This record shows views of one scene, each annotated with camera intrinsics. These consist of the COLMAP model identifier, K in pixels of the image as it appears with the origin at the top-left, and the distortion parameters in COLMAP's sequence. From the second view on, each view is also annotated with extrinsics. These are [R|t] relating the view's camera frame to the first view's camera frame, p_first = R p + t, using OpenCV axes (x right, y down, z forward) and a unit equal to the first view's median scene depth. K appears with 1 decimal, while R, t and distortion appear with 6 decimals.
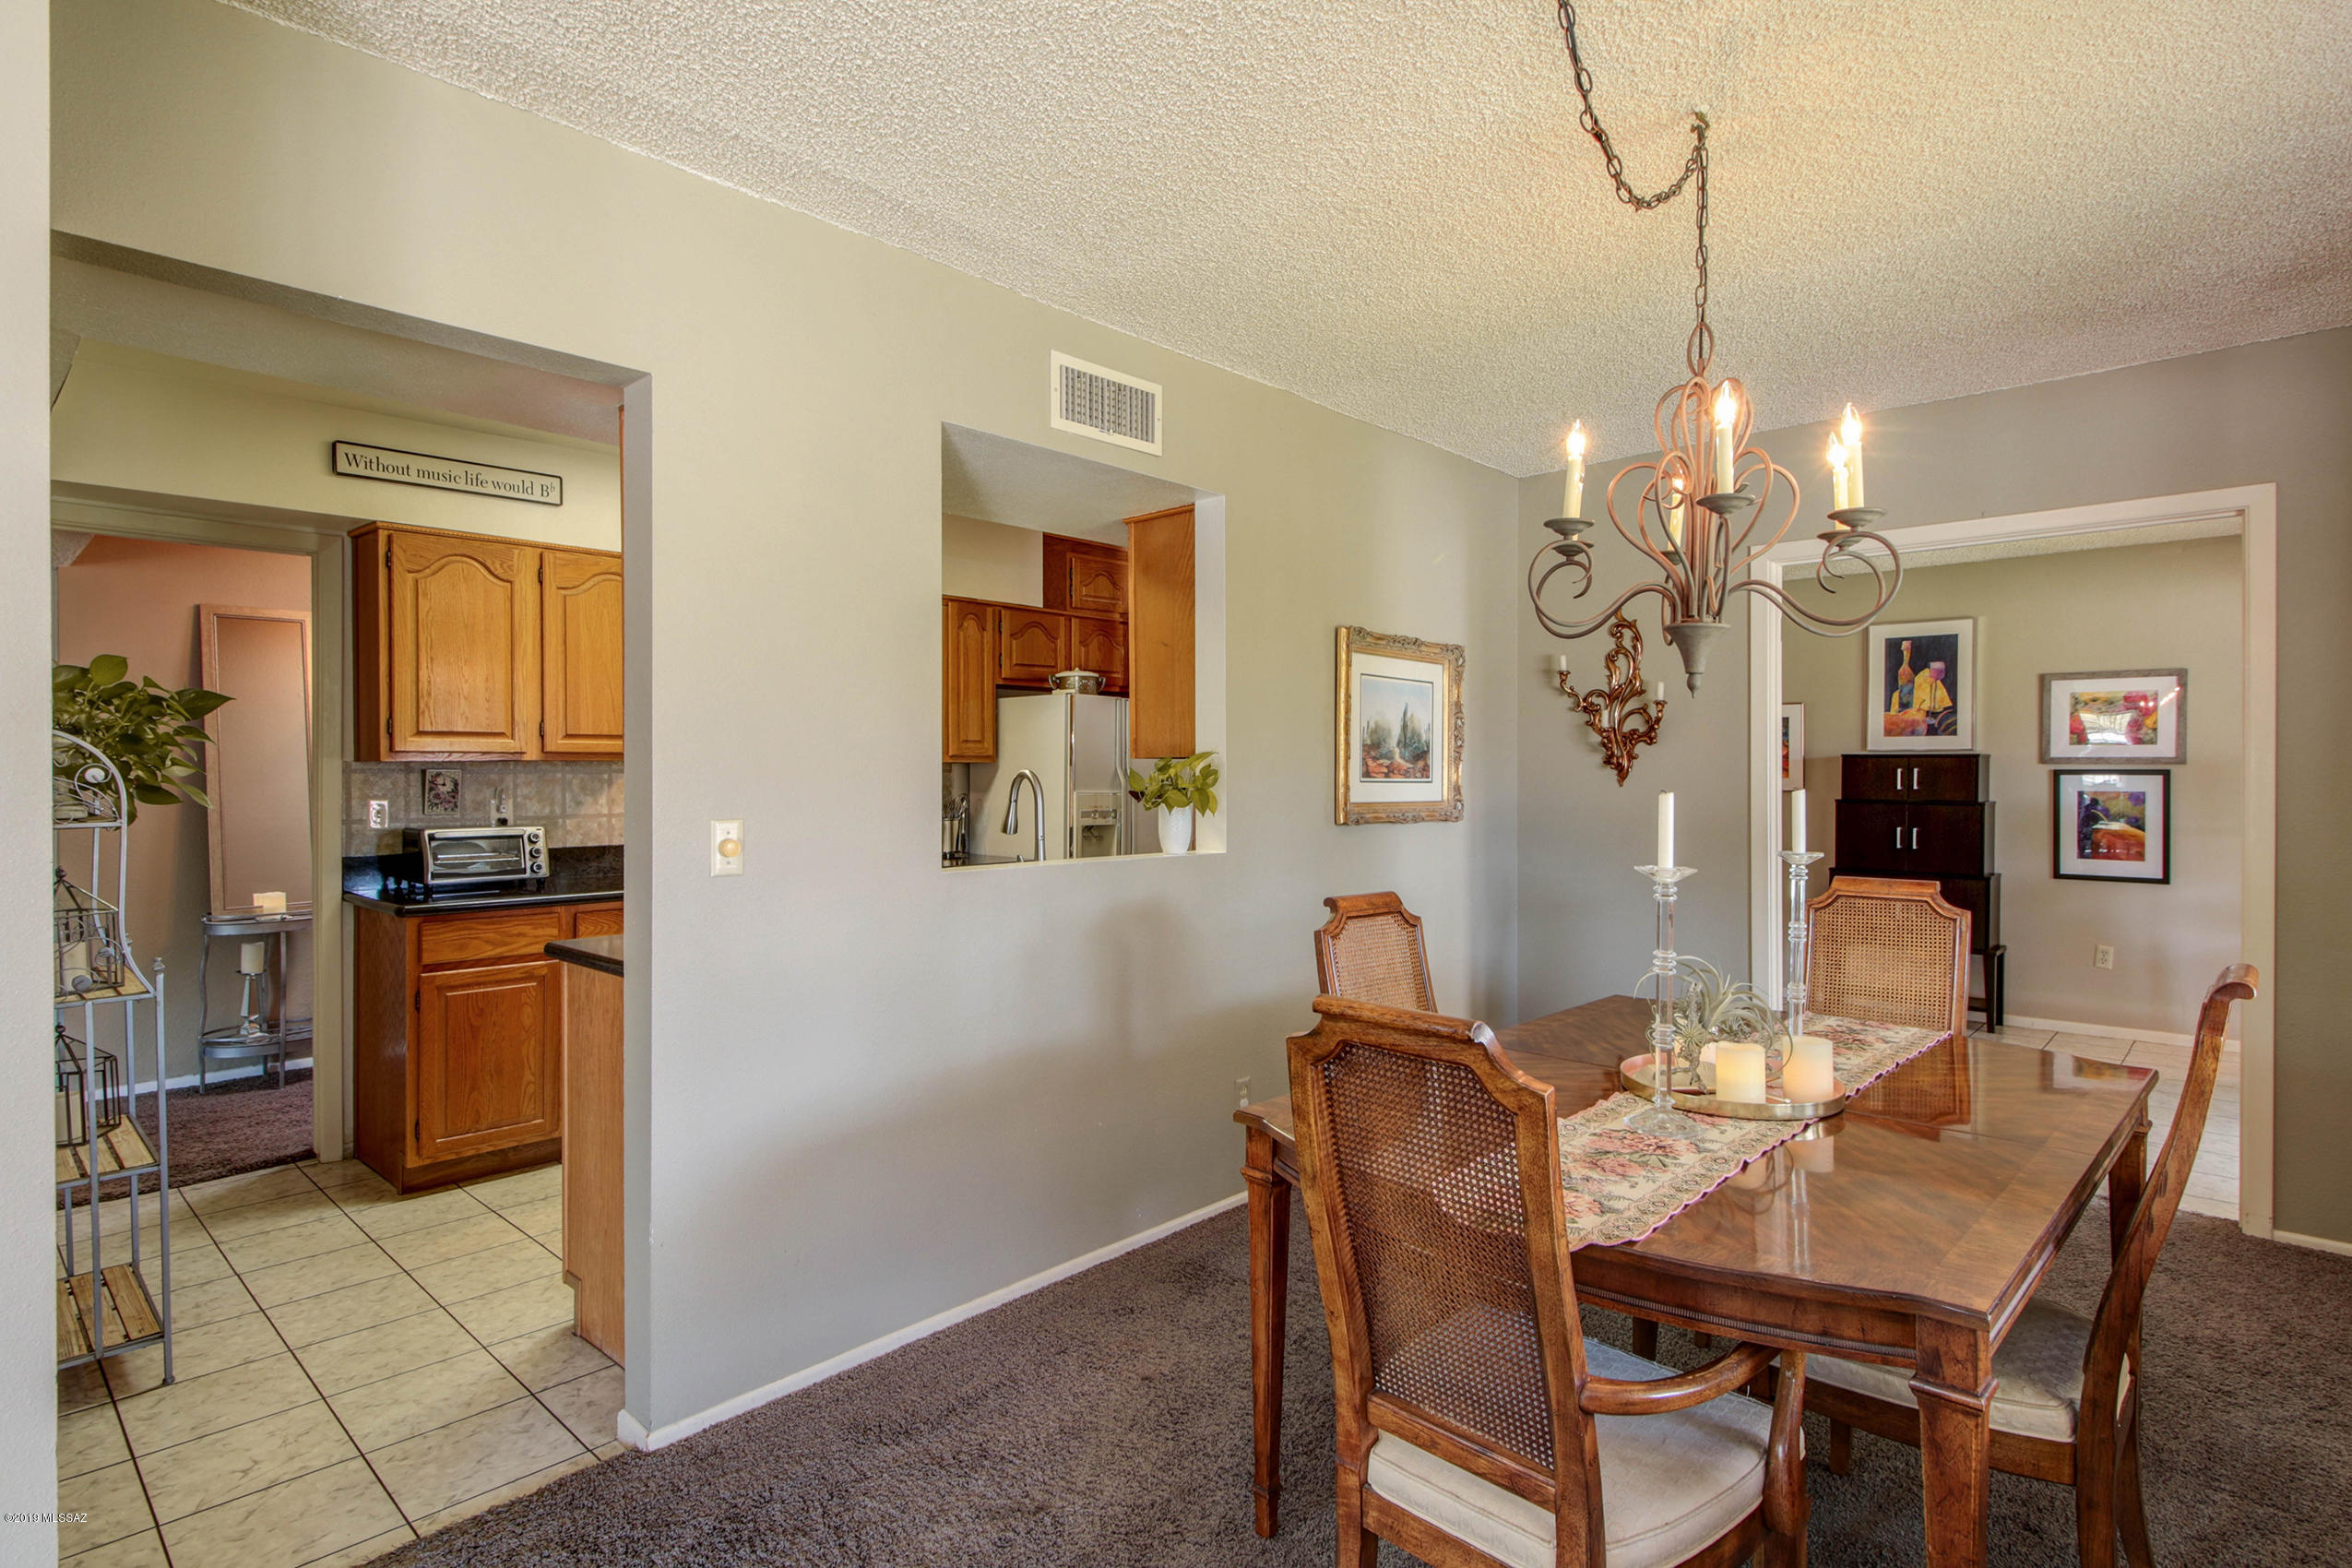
lens RADIAL K [[1192.9, 0, 1175.7], [0, 1192.9, 776.1], [0, 0, 1]] dist [0.023755, -0.018429]
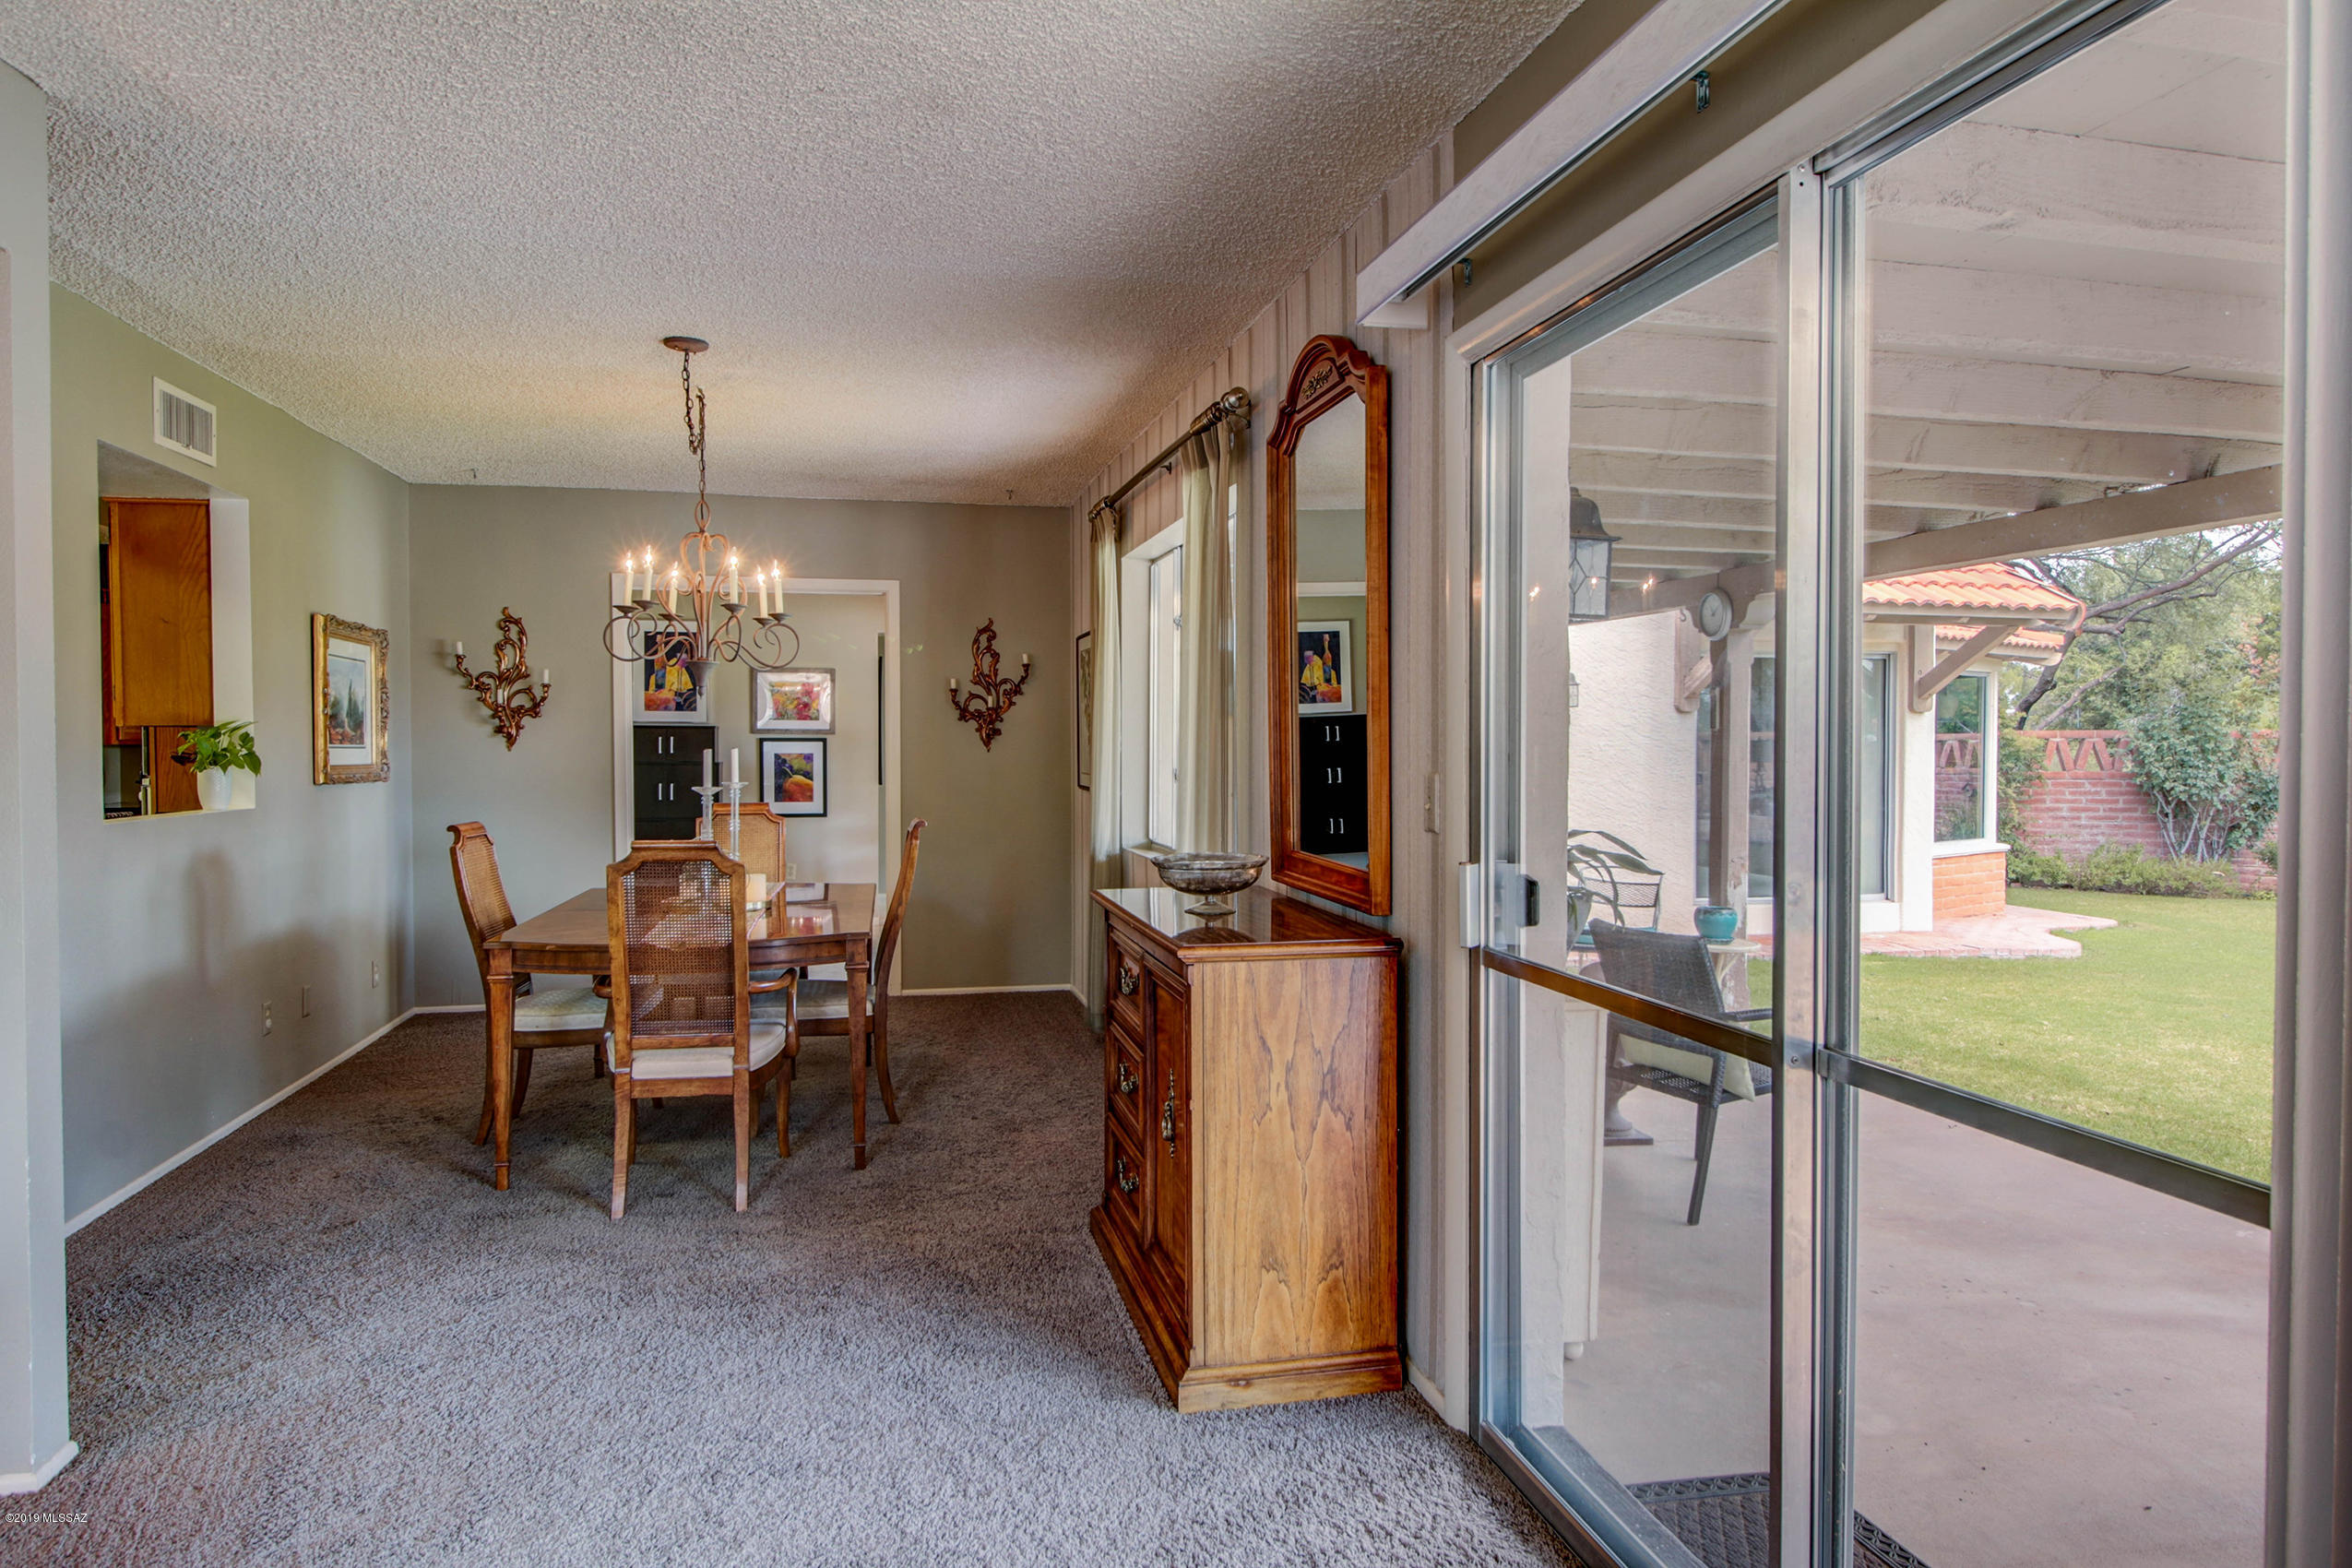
lens RADIAL K [[1429.7, 0, 1168.0], [0, 1429.7, 777.0], [0, 0, 1]] dist [0.002806, -0.004850]
pose [[0.564353, -0.020245, 0.825285, -0.473651], [0.001019, 0.999716, 0.023827, 0.001155], [-0.825533, -0.012606, 0.564213, -0.408920]]
